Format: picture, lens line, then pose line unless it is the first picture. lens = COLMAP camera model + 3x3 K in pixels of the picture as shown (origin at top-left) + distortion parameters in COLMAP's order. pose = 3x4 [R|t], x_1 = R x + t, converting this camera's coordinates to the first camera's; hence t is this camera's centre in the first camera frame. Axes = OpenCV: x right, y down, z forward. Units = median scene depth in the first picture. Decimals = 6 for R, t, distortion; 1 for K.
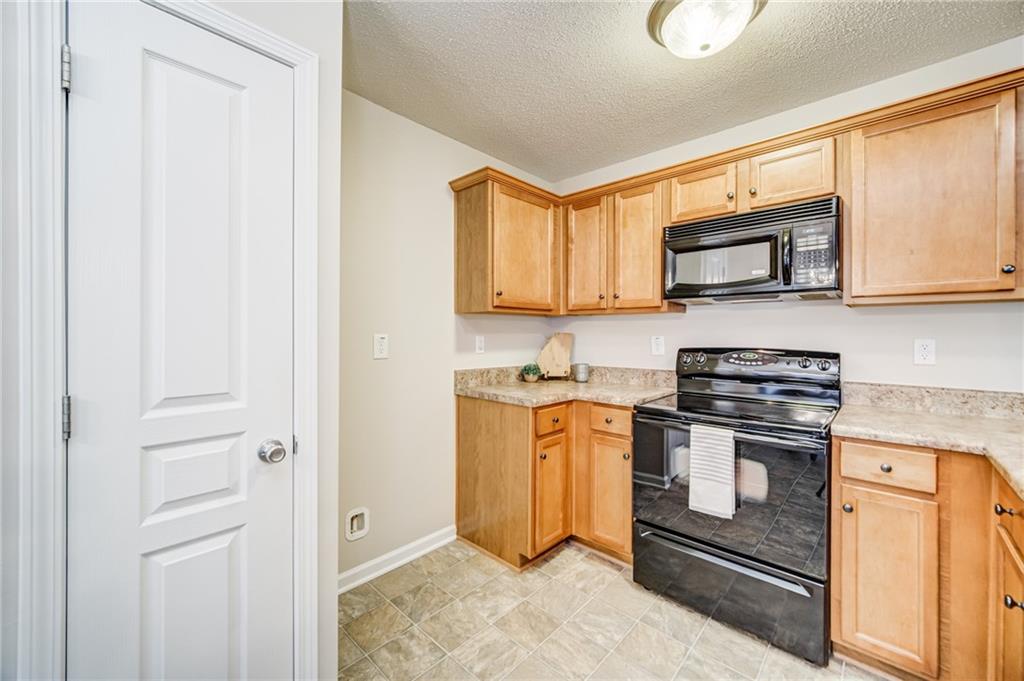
lens RADIAL K [[407.7, 0, 508.5], [0, 407.7, 333.0], [0, 0, 1]] dist [-0.003717, 0.001668]
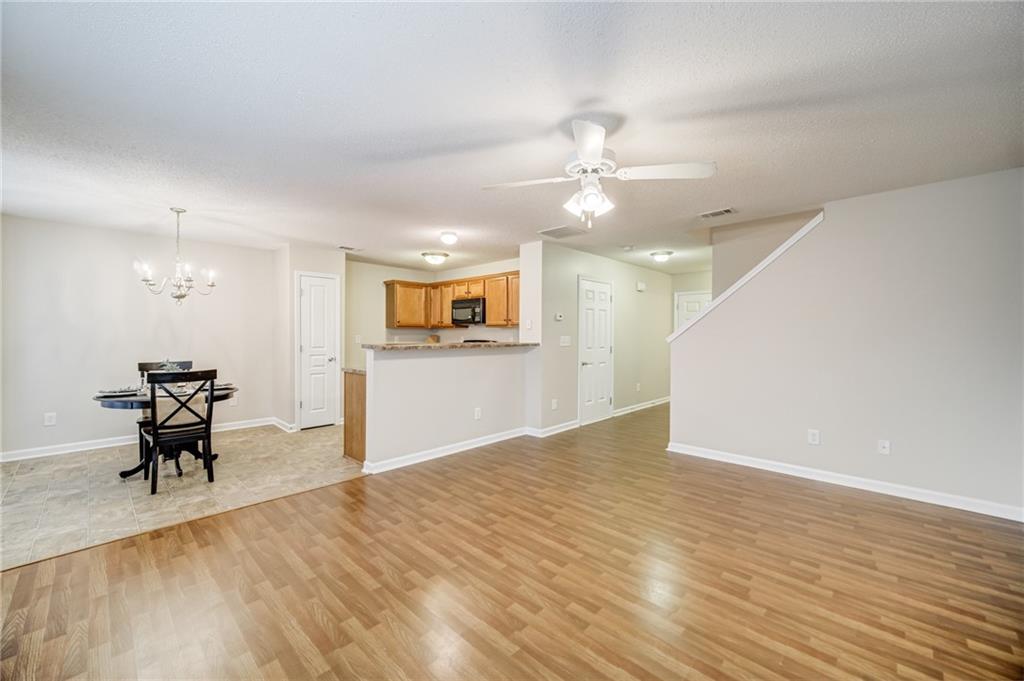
lens RADIAL K [[407.7, 0, 514.2], [0, 407.7, 338.3], [0, 0, 1]] dist [-0.003717, 0.001668]
pose [[0.999987, 0.001561, 0.004845, 0.852956], [-0.001591, 0.999980, 0.006151, 0.004824], [-0.004836, -0.006159, 0.999969, -2.091861]]
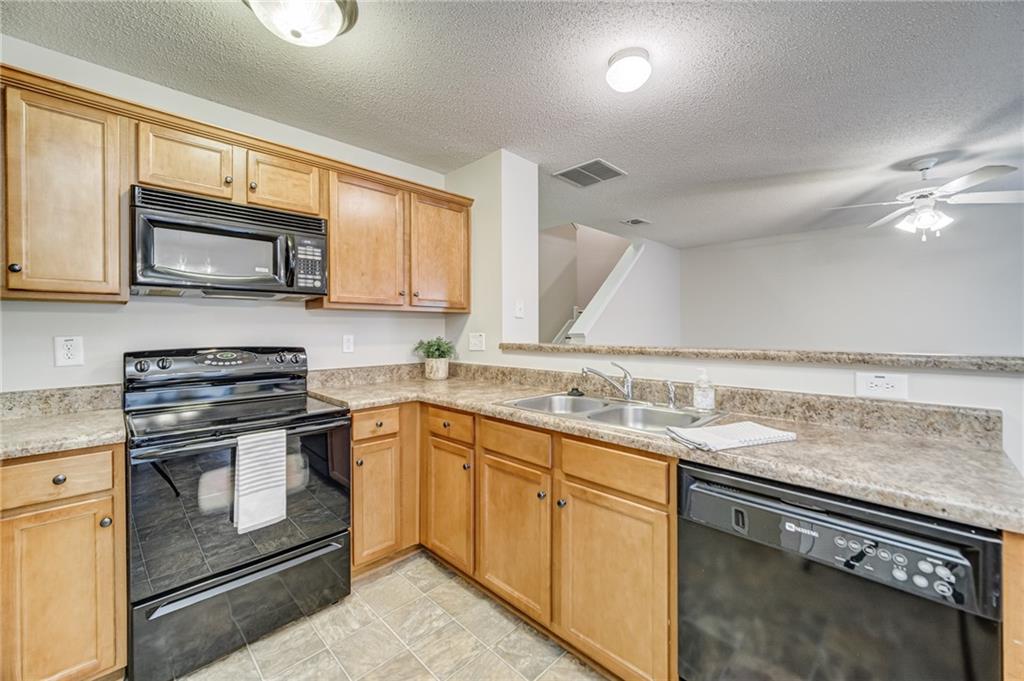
lens RADIAL K [[407.7, 0, 511.0], [0, 407.7, 333.4], [0, 0, 1]] dist [-0.003717, 0.001668]
pose [[0.029140, -0.009773, 0.999528, -0.325639], [0.005539, 0.999938, 0.009615, -0.000486], [-0.999560, 0.005256, 0.029193, 0.320721]]
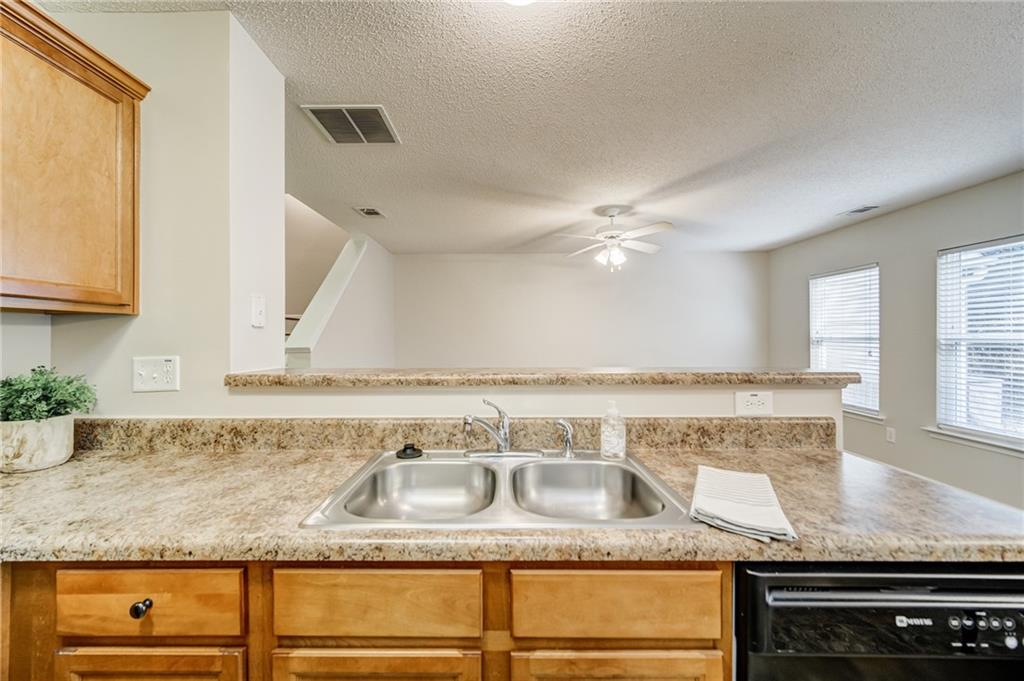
lens RADIAL K [[407.7, 0, 503.6], [0, 407.7, 336.4], [0, 0, 1]] dist [-0.003717, 0.001668]
pose [[-0.679420, 0.001312, 0.733748, 0.126800], [0.004083, 0.999990, 0.001993, -0.020647], [-0.733738, 0.004350, -0.679418, 0.506423]]
